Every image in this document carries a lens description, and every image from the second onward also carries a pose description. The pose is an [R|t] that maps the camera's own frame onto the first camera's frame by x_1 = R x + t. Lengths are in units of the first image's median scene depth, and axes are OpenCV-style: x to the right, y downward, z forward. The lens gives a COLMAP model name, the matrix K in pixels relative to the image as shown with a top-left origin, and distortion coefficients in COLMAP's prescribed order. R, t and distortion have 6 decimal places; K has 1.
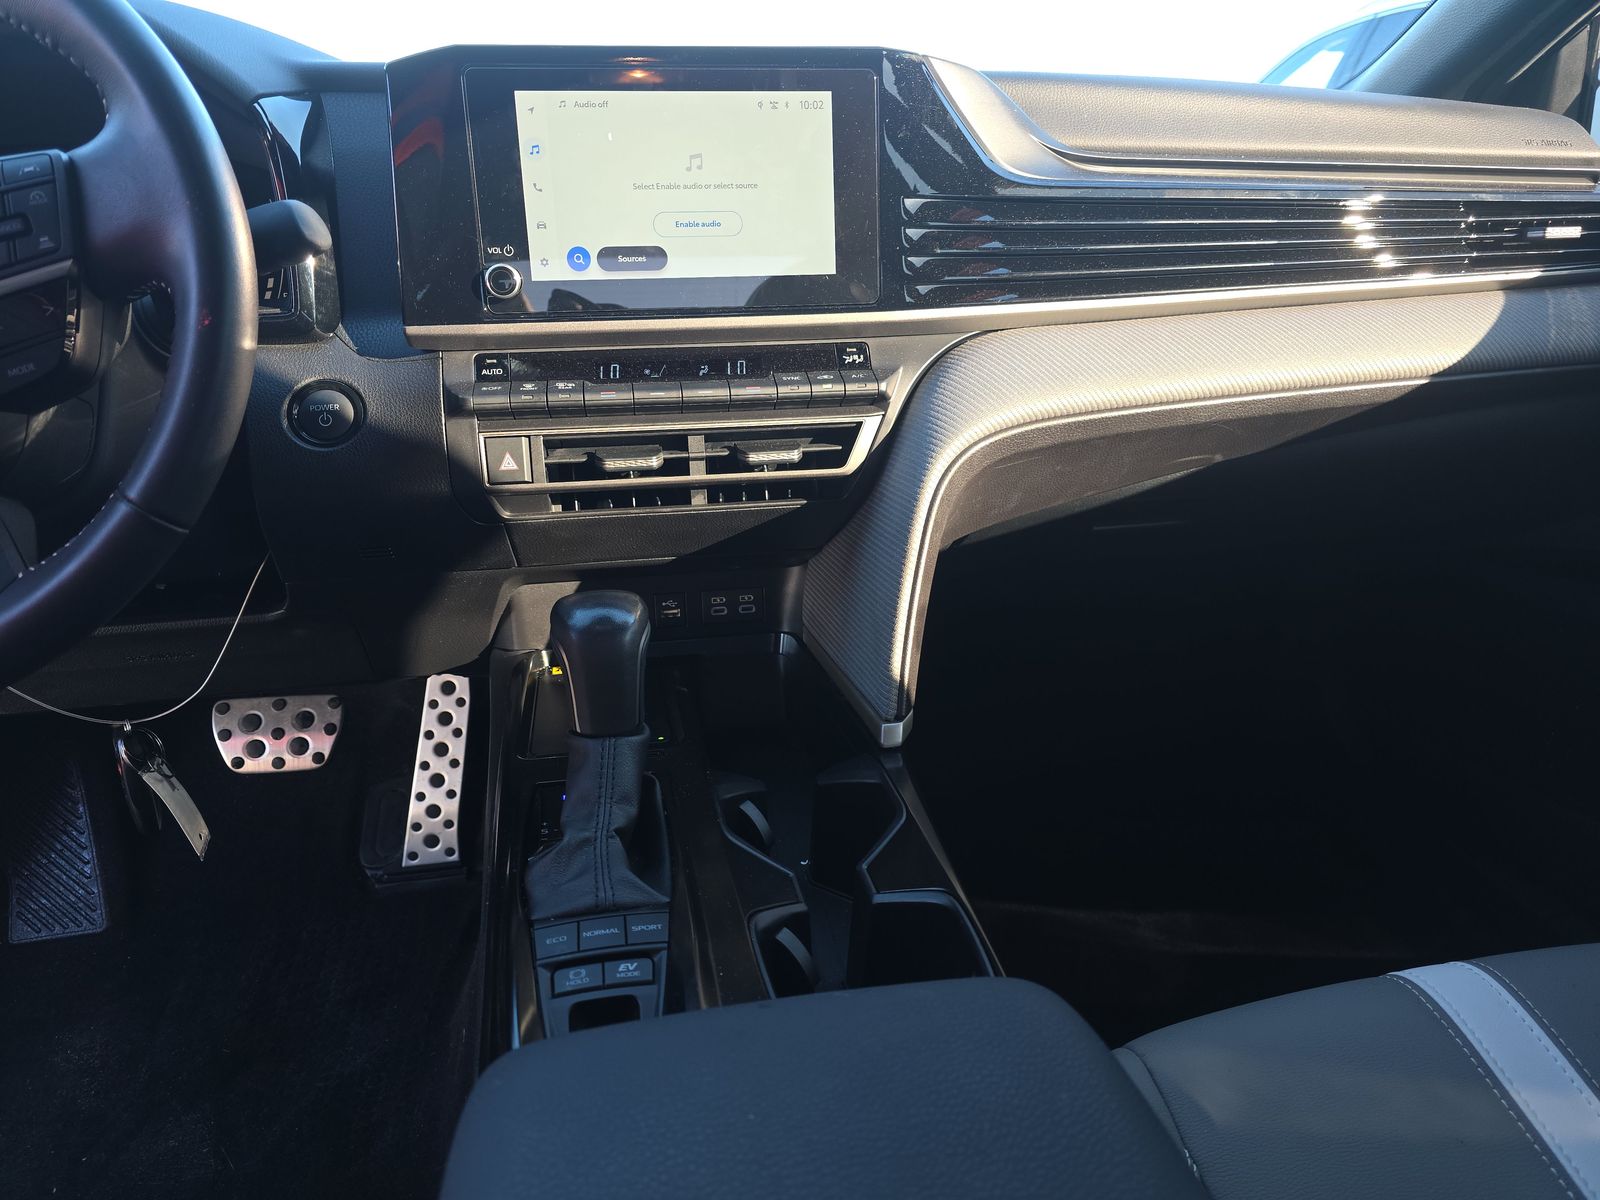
lens RADIAL K [[1034.5, 0, 800.0], [0, 1034.5, 600.0], [0, 0, 1]] dist [0.056728, -0.070914]
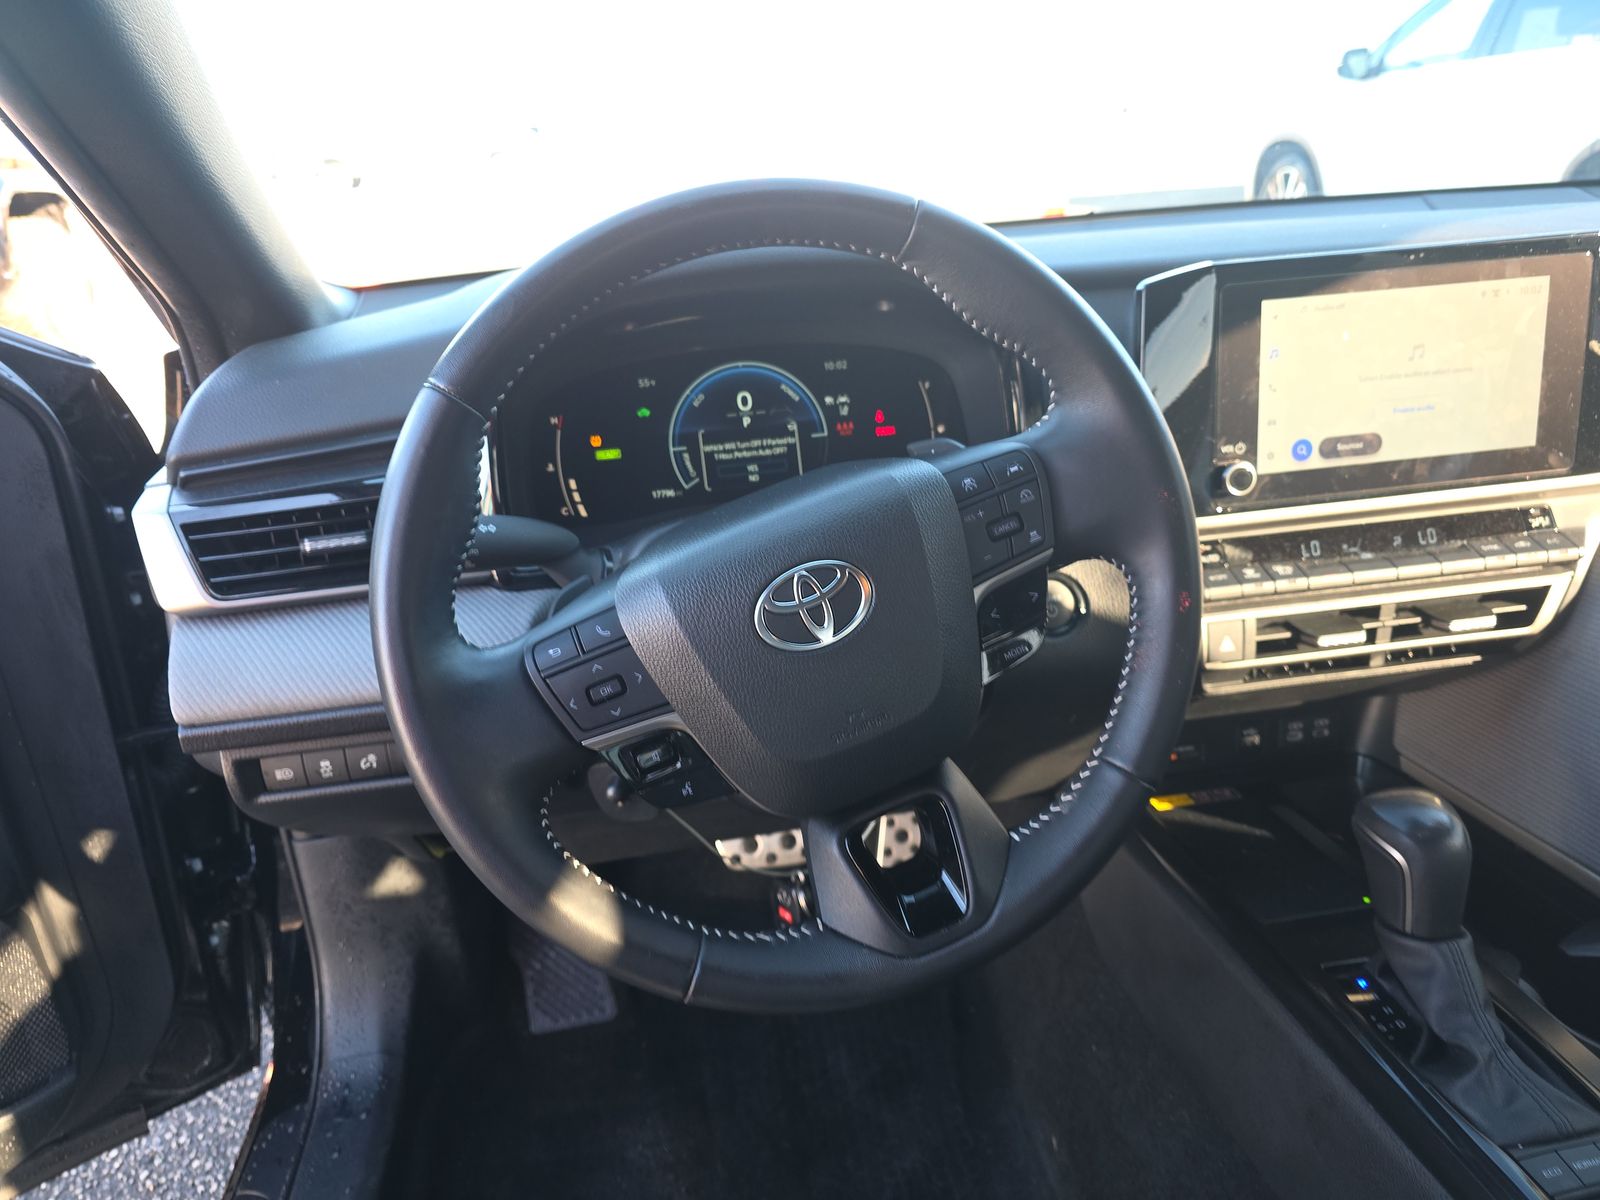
lens RADIAL K [[1034.5, 0, 800.0], [0, 1034.5, 600.0], [0, 0, 1]] dist [0.056728, -0.070914]
pose [[0.997891, -0.038419, -0.052326, -0.650394], [0.040363, 0.998514, 0.036619, -0.232271], [0.050841, -0.038654, 0.997958, -0.070243]]
